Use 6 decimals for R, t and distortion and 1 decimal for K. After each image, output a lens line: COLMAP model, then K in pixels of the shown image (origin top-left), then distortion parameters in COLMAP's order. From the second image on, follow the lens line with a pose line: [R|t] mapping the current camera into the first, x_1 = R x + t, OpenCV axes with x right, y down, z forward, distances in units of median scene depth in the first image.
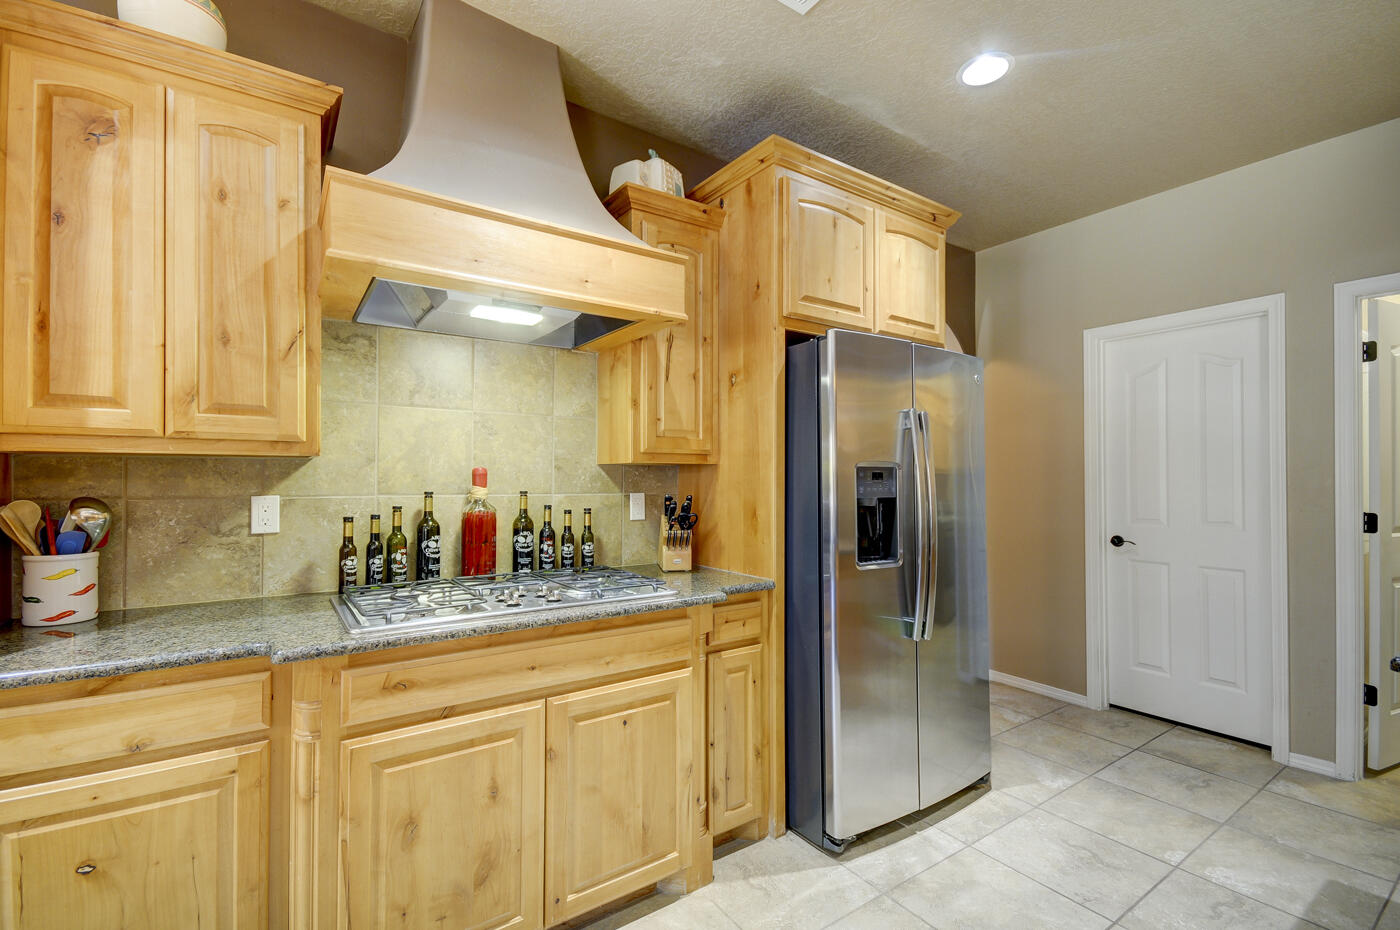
lens RADIAL K [[618.3, 0, 703.0], [0, 618.3, 469.4], [0, 0, 1]] dist [0.006888, 0.000412]
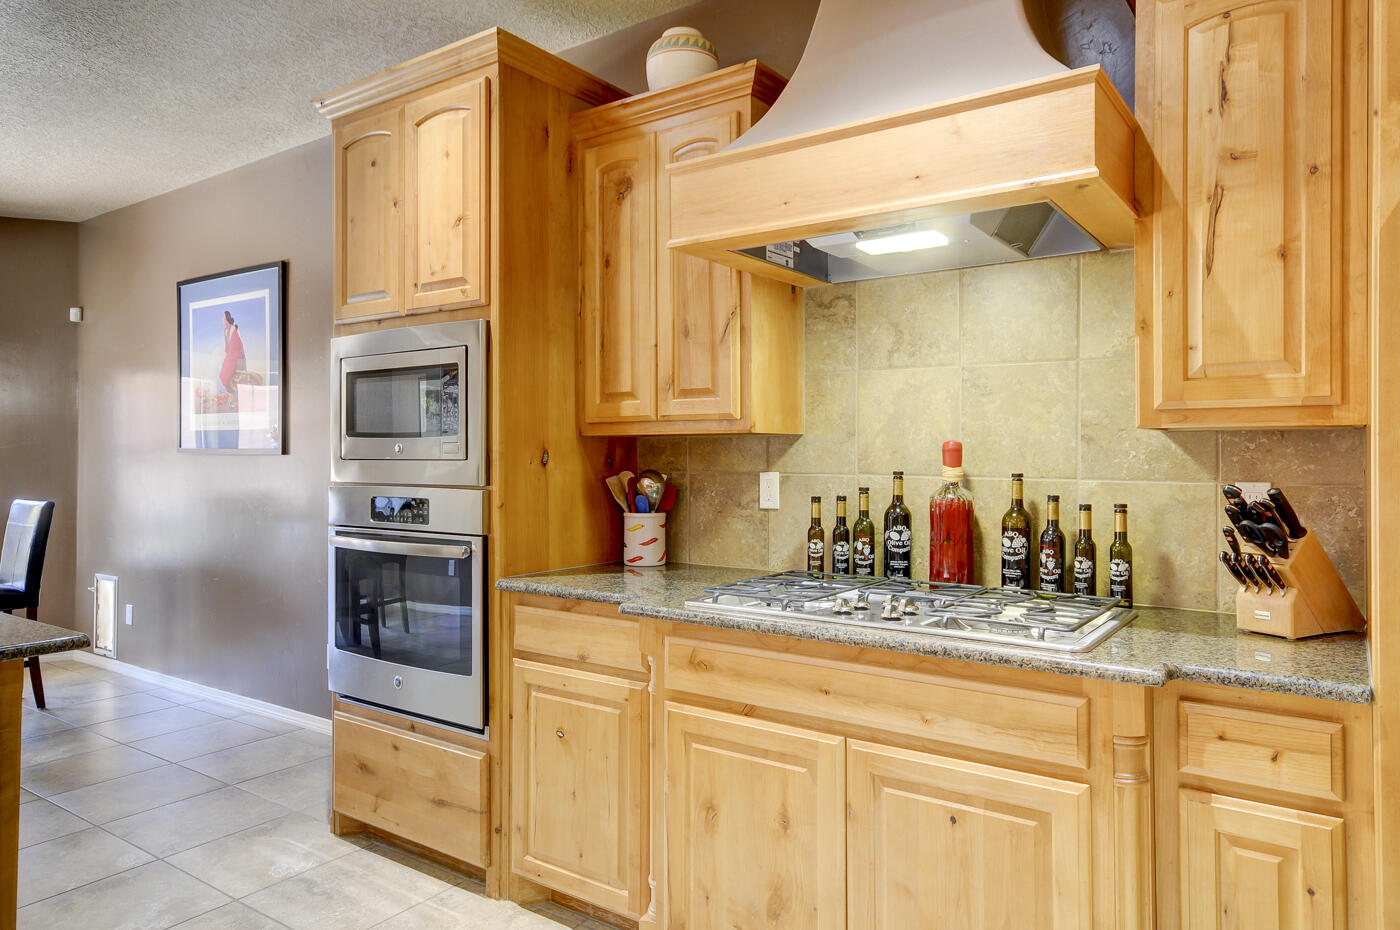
lens RADIAL K [[906.2, 0, 702.2], [0, 906.2, 446.9], [0, 0, 1]] dist [0.017199, 0.001039]
pose [[0.340898, -0.007984, -0.940066, 0.647839], [0.013906, 0.999897, -0.003449, 0.004435], [0.939997, -0.011896, 0.340974, 0.375968]]
